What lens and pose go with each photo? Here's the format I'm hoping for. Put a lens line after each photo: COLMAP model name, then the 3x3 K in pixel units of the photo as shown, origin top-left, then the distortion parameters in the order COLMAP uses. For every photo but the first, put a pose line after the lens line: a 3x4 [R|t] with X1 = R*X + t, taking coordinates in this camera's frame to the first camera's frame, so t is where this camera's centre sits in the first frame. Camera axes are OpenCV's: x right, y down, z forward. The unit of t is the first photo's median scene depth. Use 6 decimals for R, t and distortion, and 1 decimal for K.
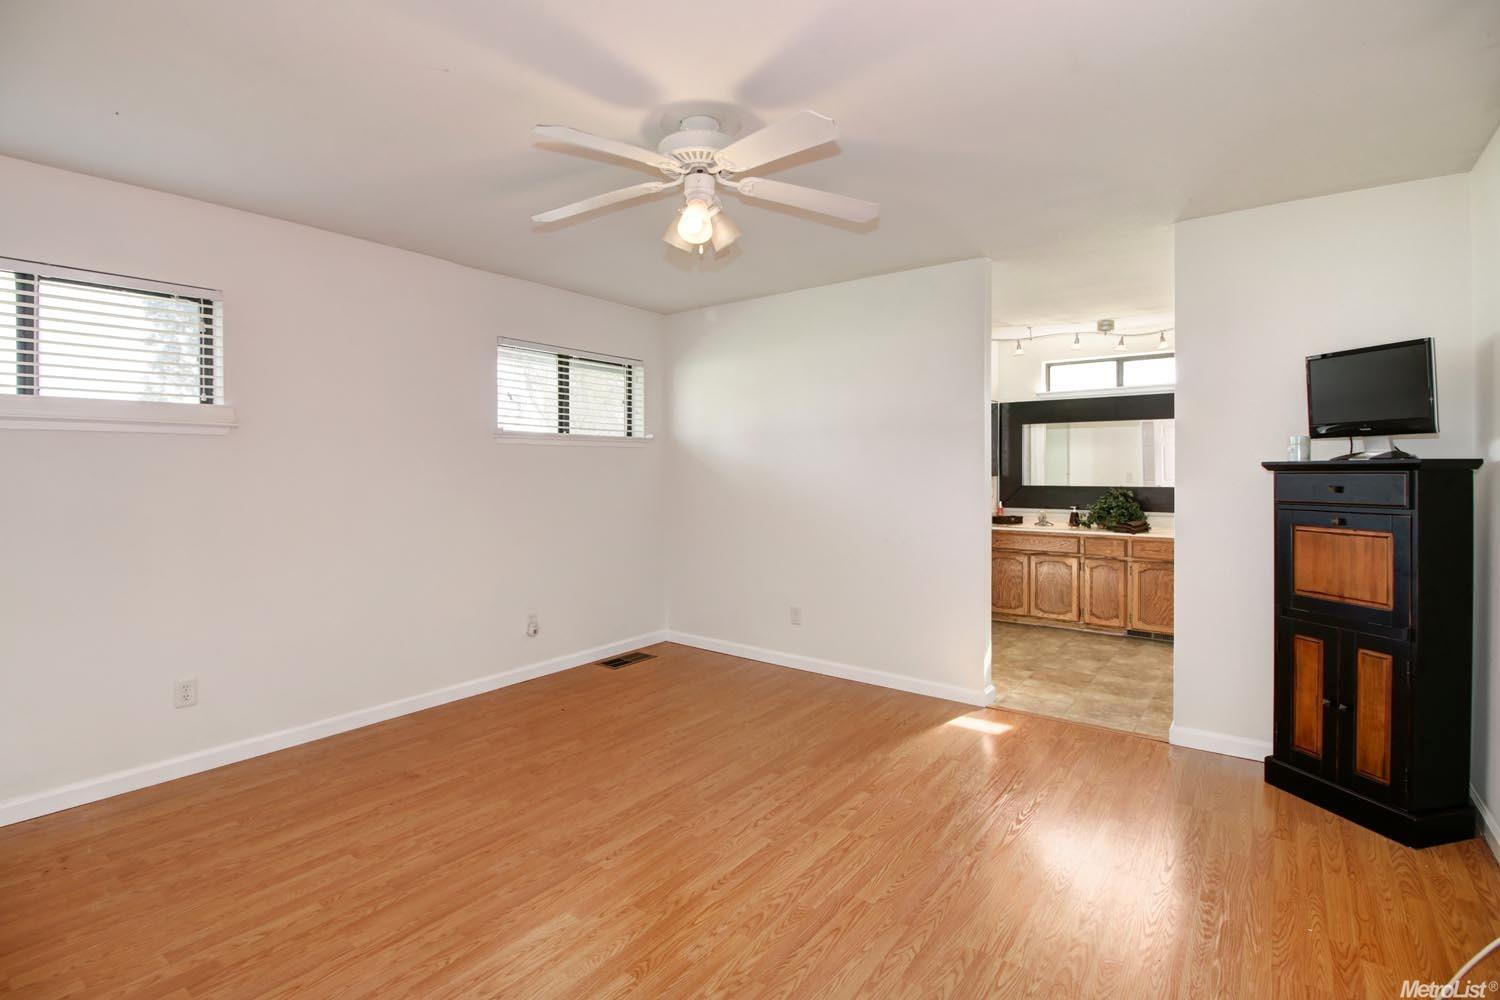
lens RADIAL K [[715.4, 0, 758.2], [0, 715.4, 489.0], [0, 0, 1]] dist [-0.007588, -0.008557]
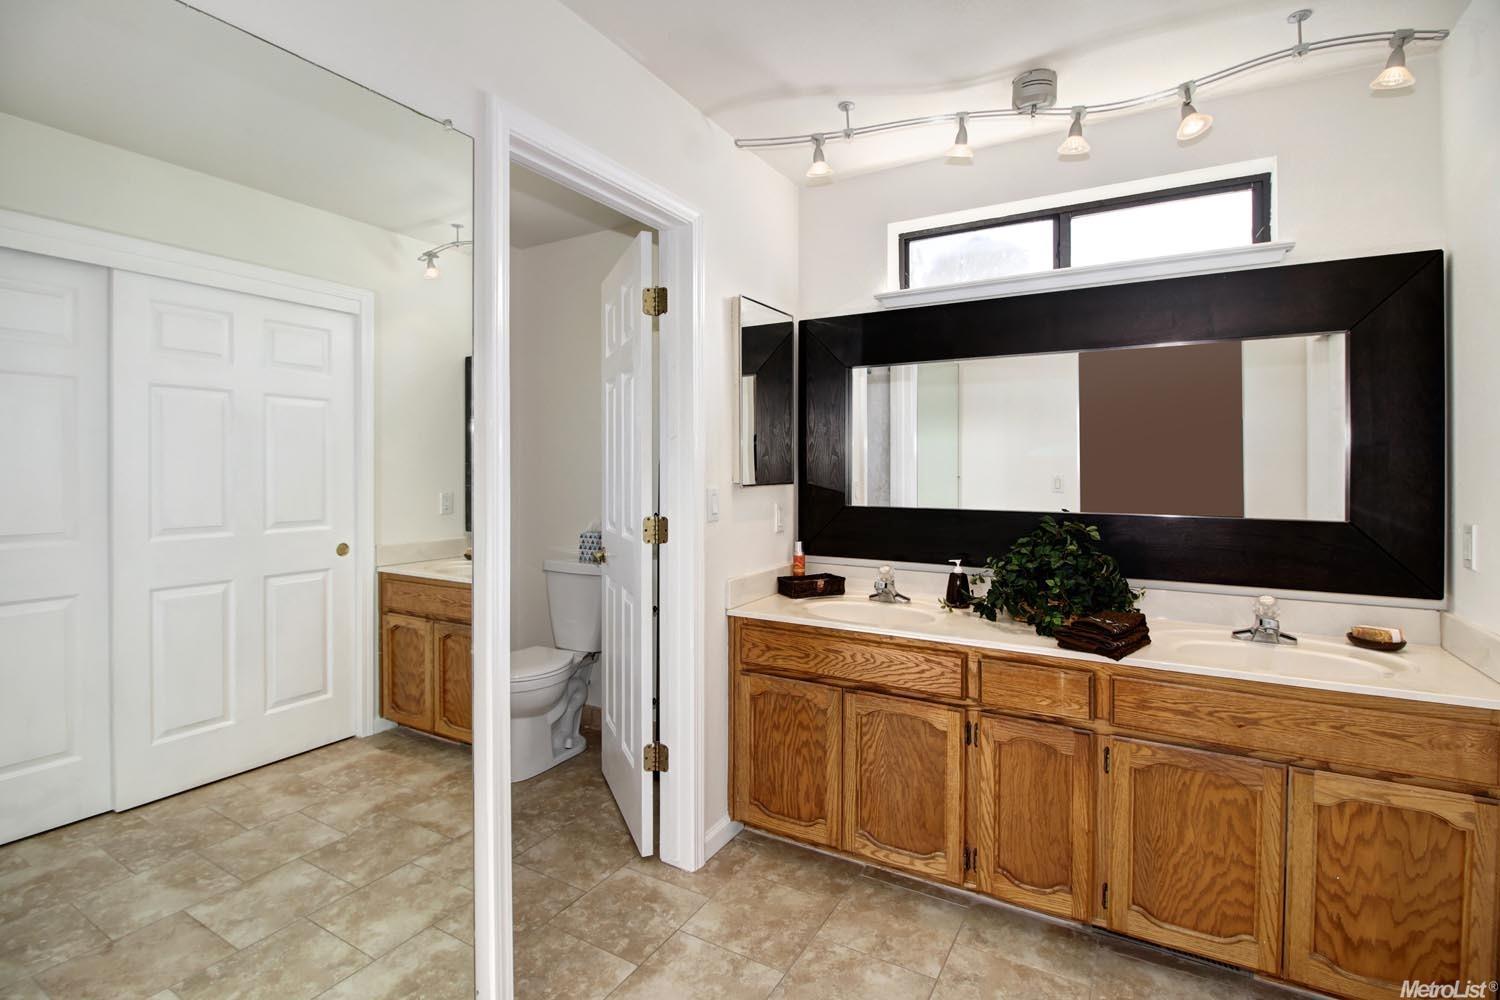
lens RADIAL K [[715.4, 0, 744.2], [0, 715.4, 489.0], [0, 0, 1]] dist [-0.007588, -0.008557]
pose [[0.995065, 0.000892, 0.099224, 0.295911], [-0.000774, 0.999999, -0.001225, -0.016732], [-0.099225, 0.001143, 0.995064, 0.637540]]
